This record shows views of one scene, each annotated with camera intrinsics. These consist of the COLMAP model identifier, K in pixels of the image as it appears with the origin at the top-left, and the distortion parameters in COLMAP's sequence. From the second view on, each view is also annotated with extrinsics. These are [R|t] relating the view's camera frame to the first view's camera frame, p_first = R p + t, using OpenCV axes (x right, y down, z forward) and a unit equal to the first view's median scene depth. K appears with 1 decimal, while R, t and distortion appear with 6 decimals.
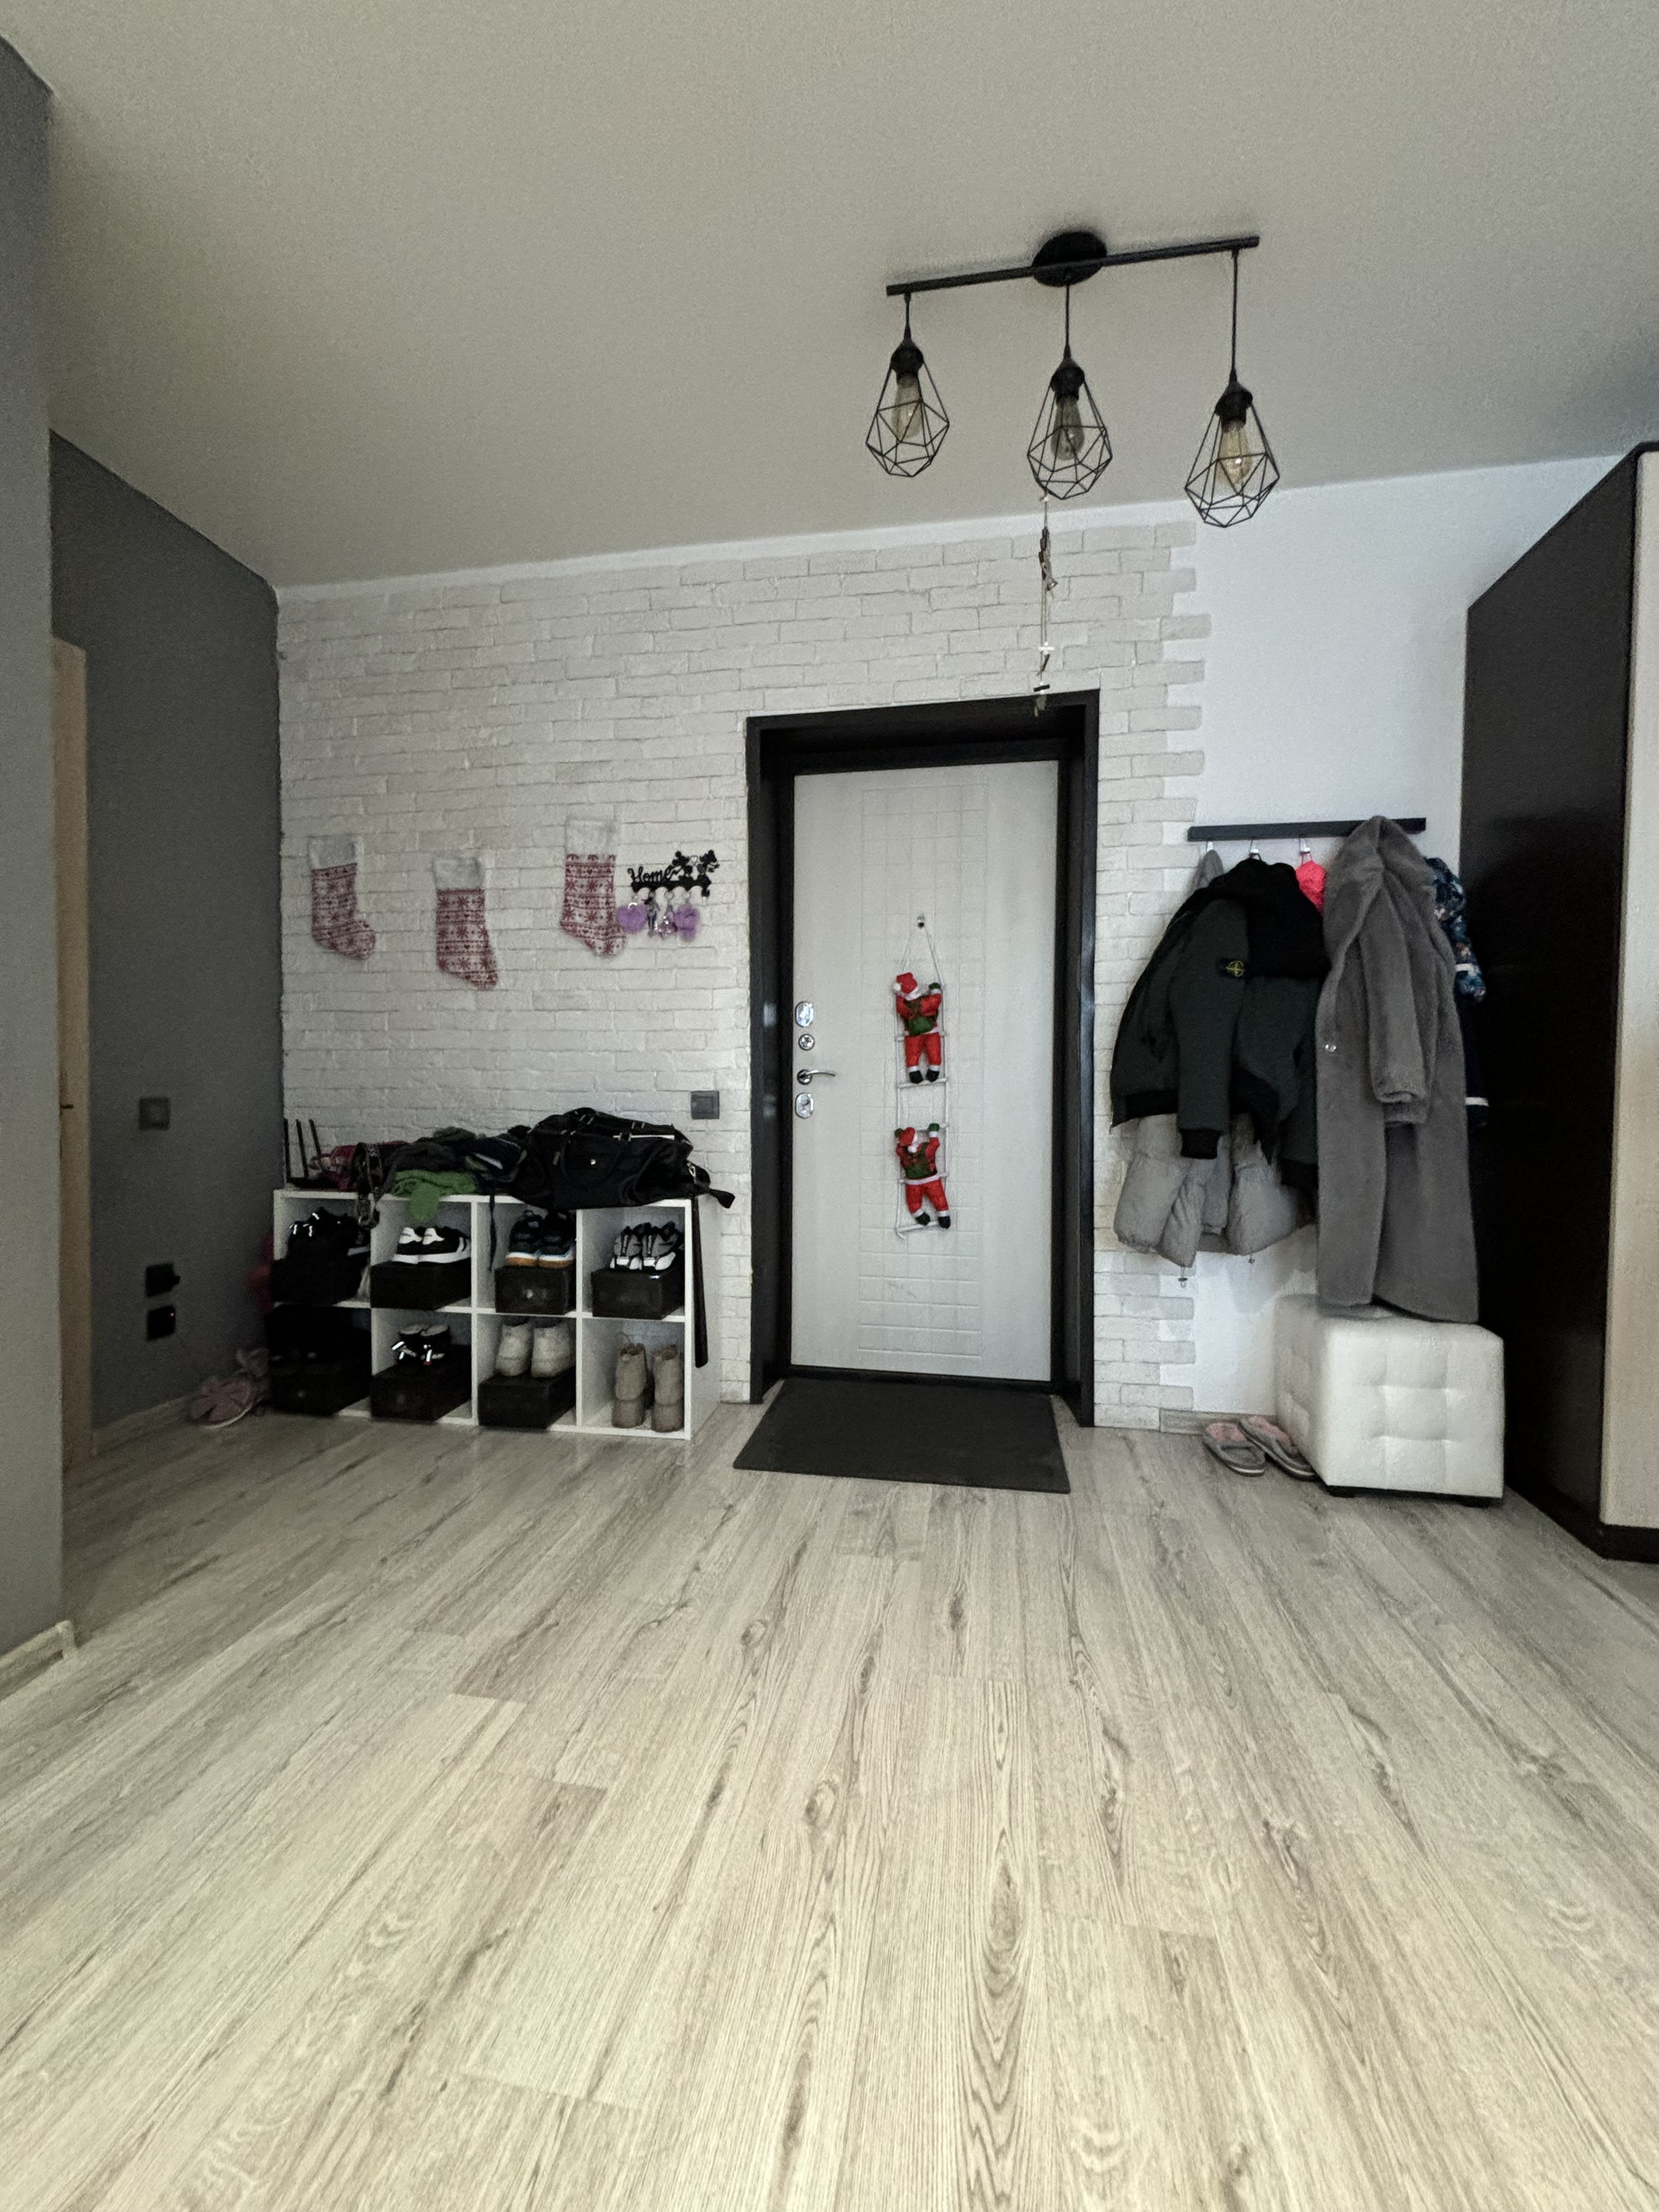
lens RADIAL K [[890.2, 0, 835.2], [0, 890.2, 1103.9], [0, 0, 1]] dist [0.000979, 0.001078]
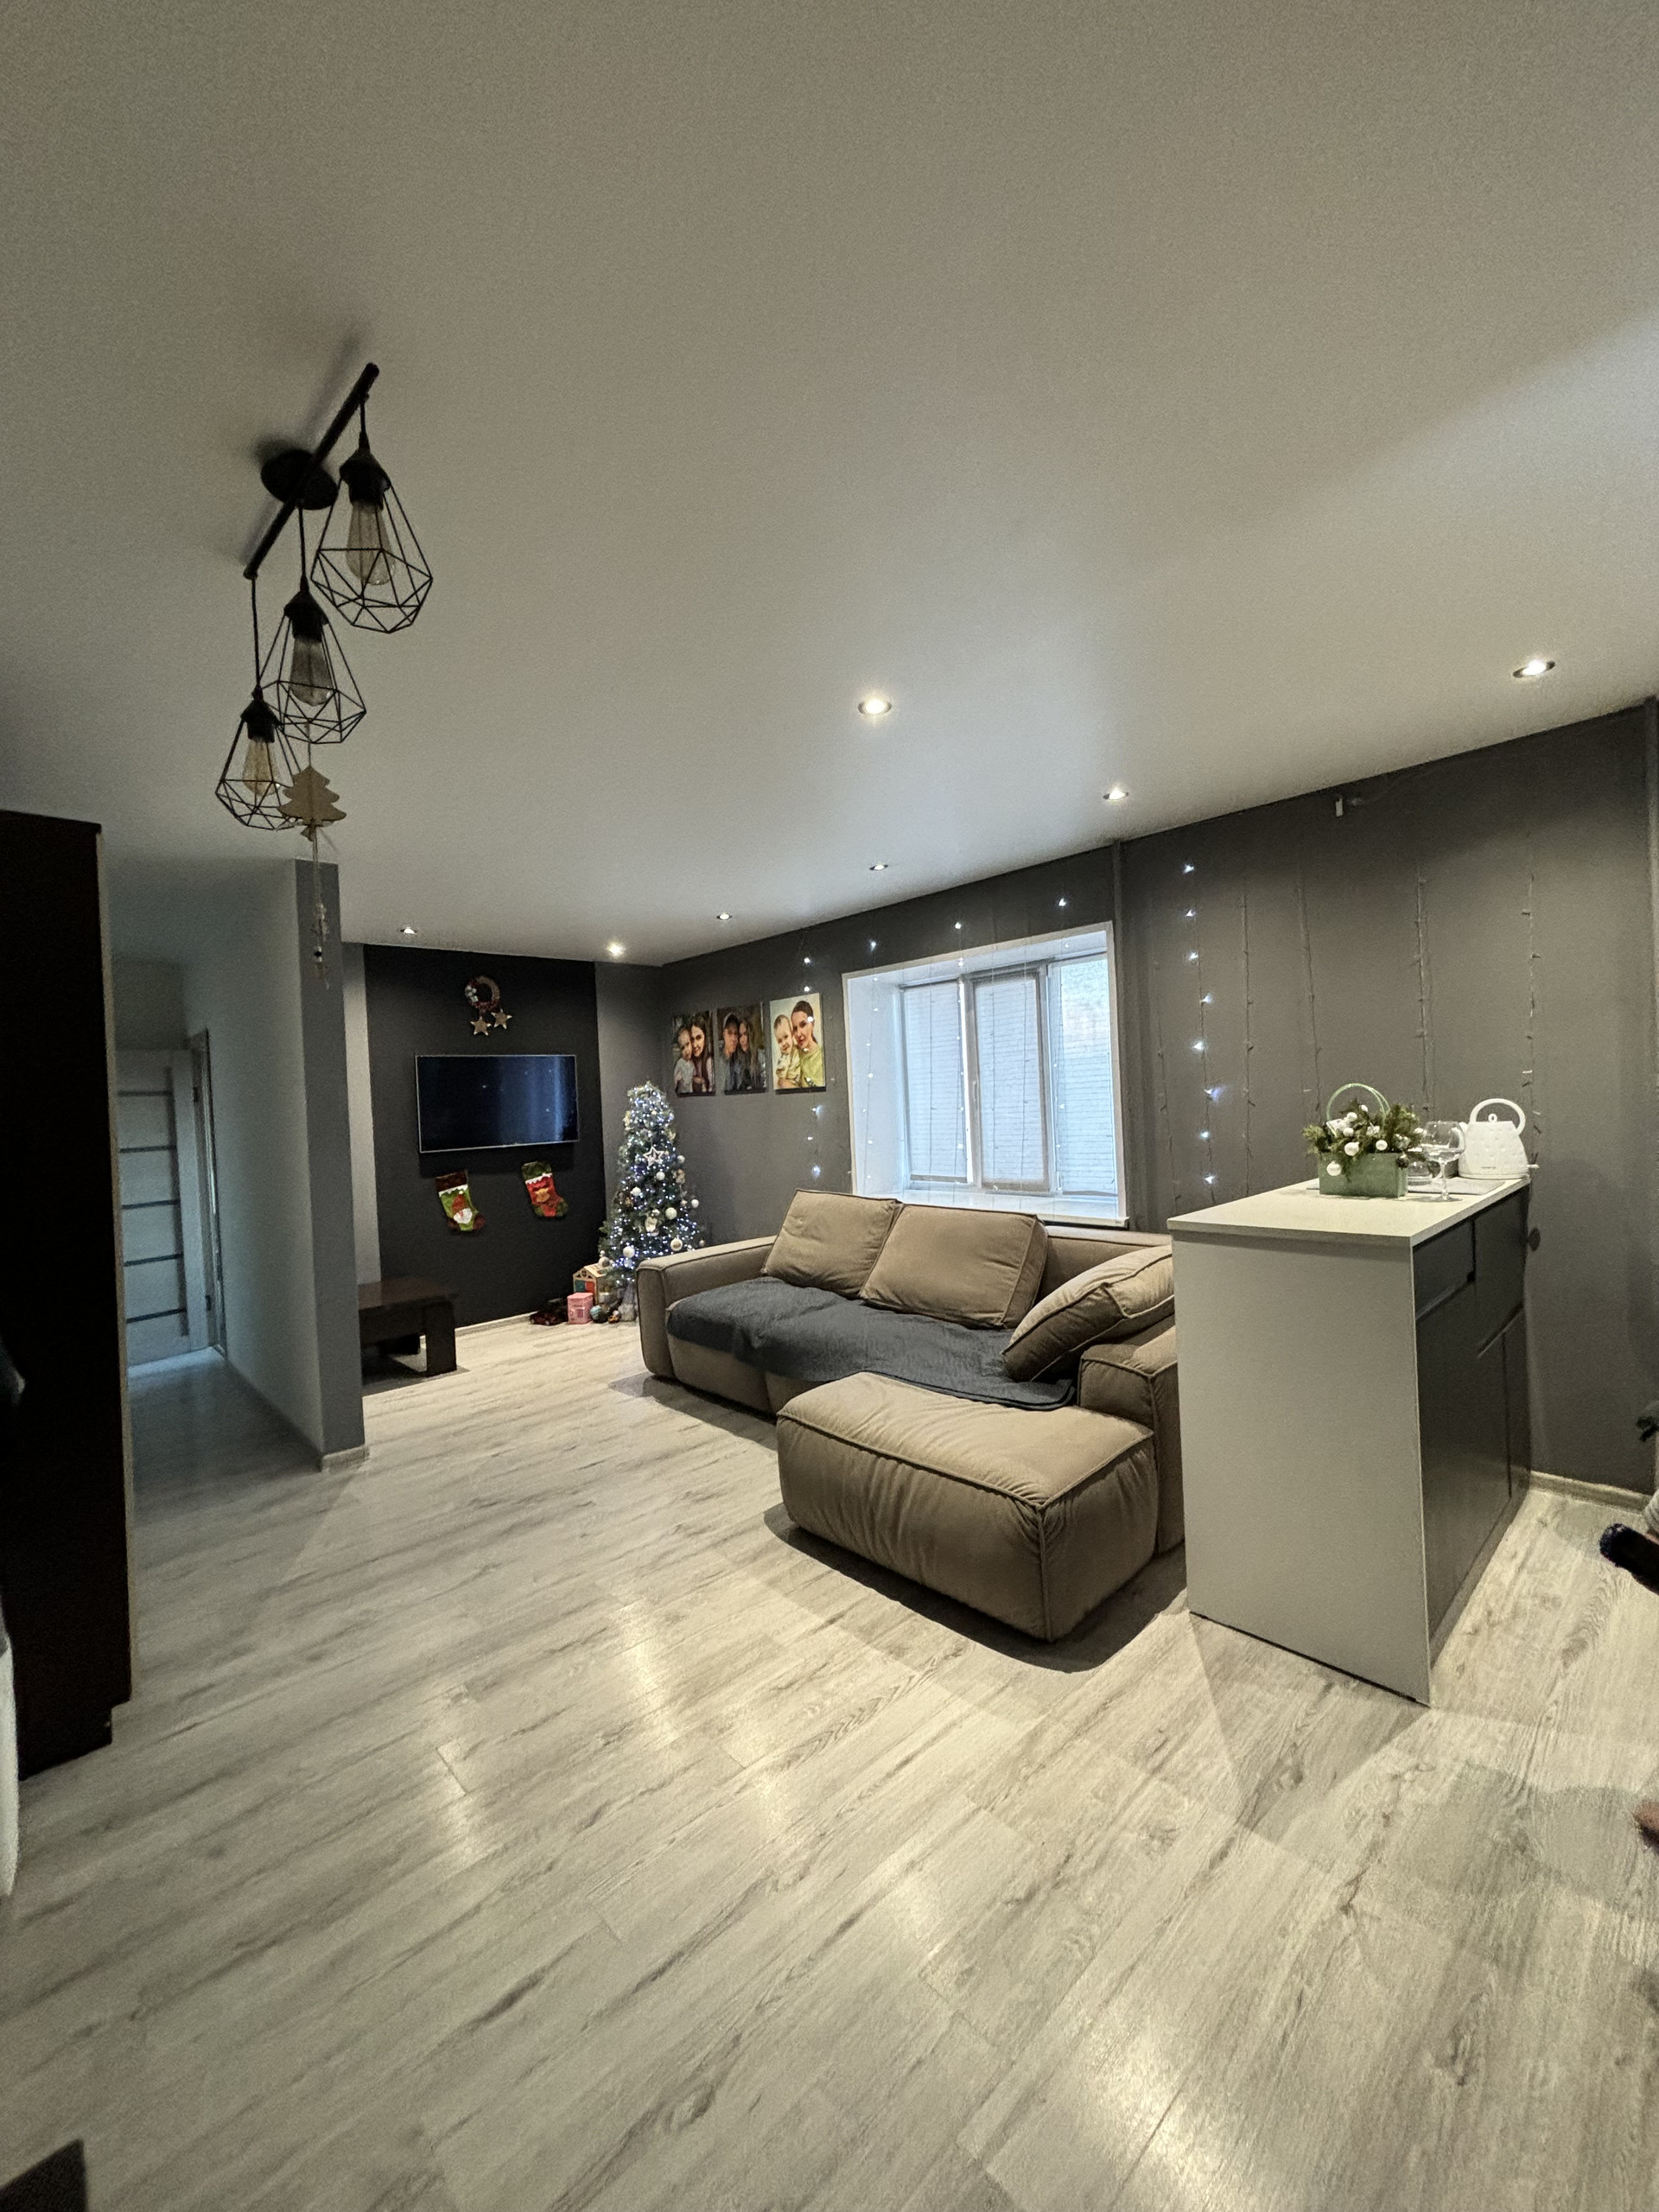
lens RADIAL K [[890.2, 0, 835.0], [0, 890.2, 1105.4], [0, 0, 1]] dist [0.000979, 0.001078]
pose [[-0.796263, 0.029371, 0.604237, -0.471849], [0.053912, 0.998292, 0.022519, -0.226184], [-0.602543, 0.050507, -0.796486, 0.995315]]
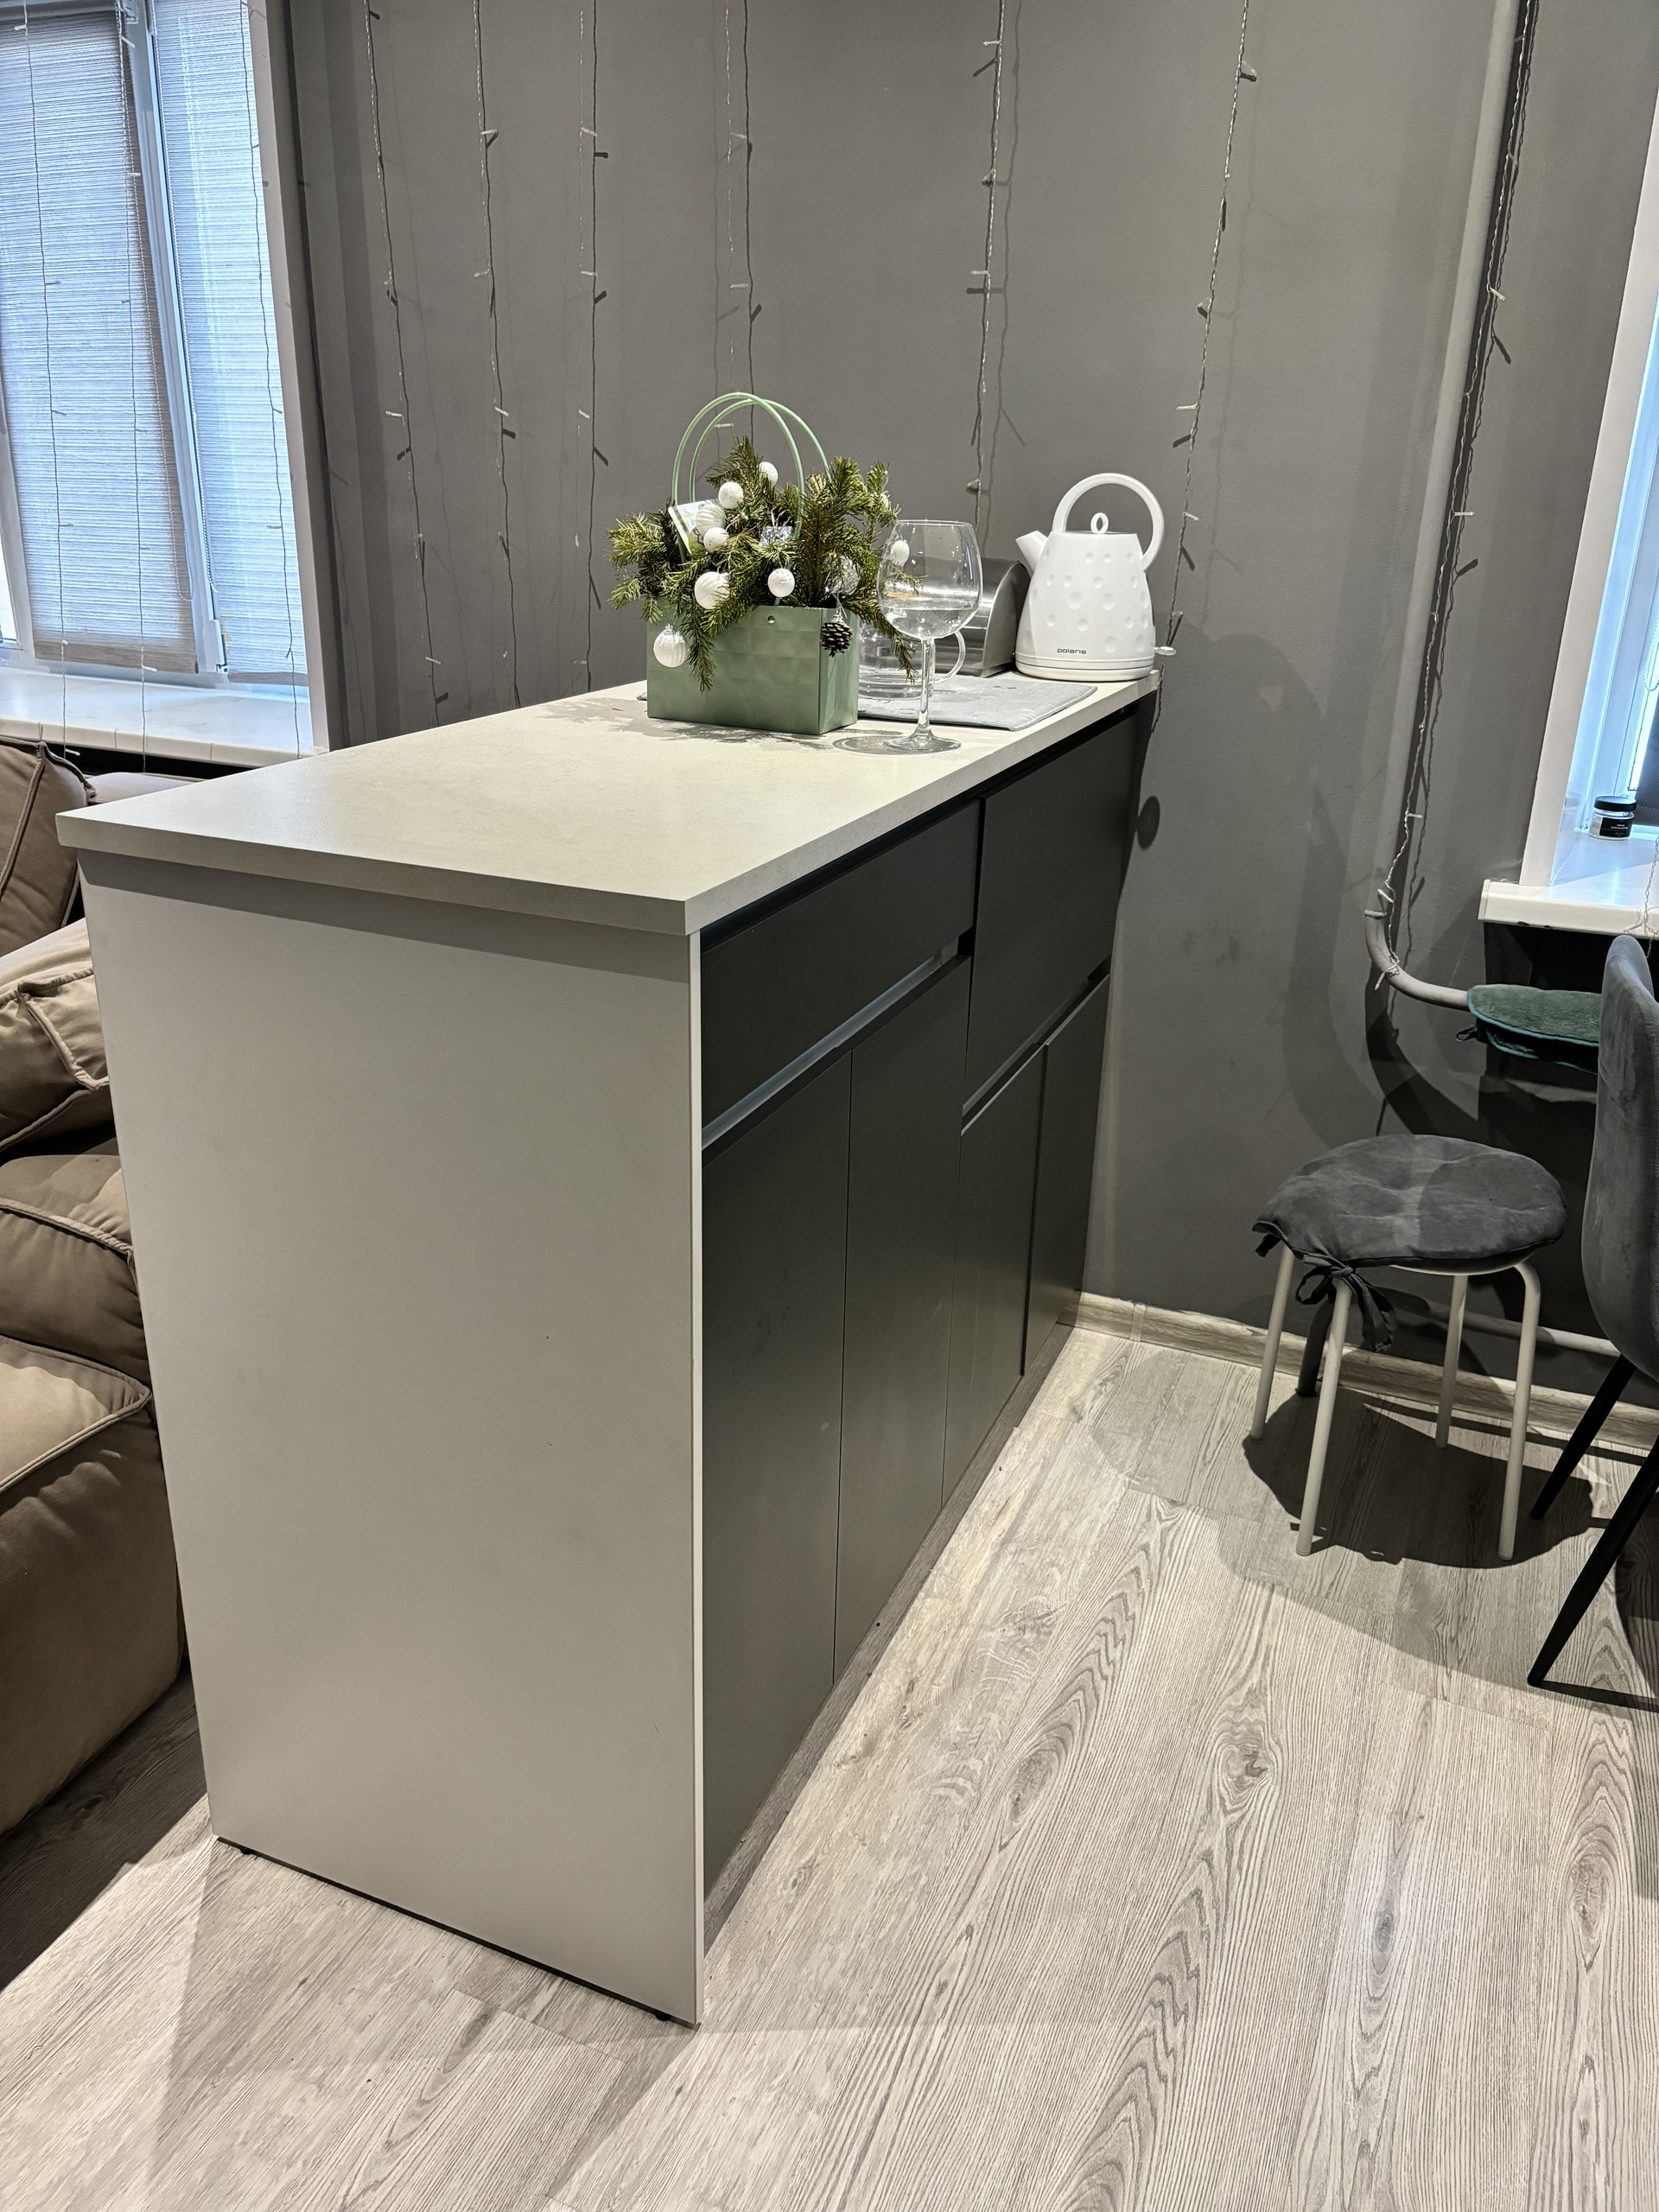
lens RADIAL K [[1684.2, 0, 829.9], [0, 1684.2, 1100.4], [0, 0, 1]] dist [0.020195, -0.008990]
pose [[-0.970908, -0.109962, 0.212710, -0.542978], [-0.021660, 0.925011, 0.379323, -0.187386], [-0.238470, 0.363681, -0.900482, 0.455006]]
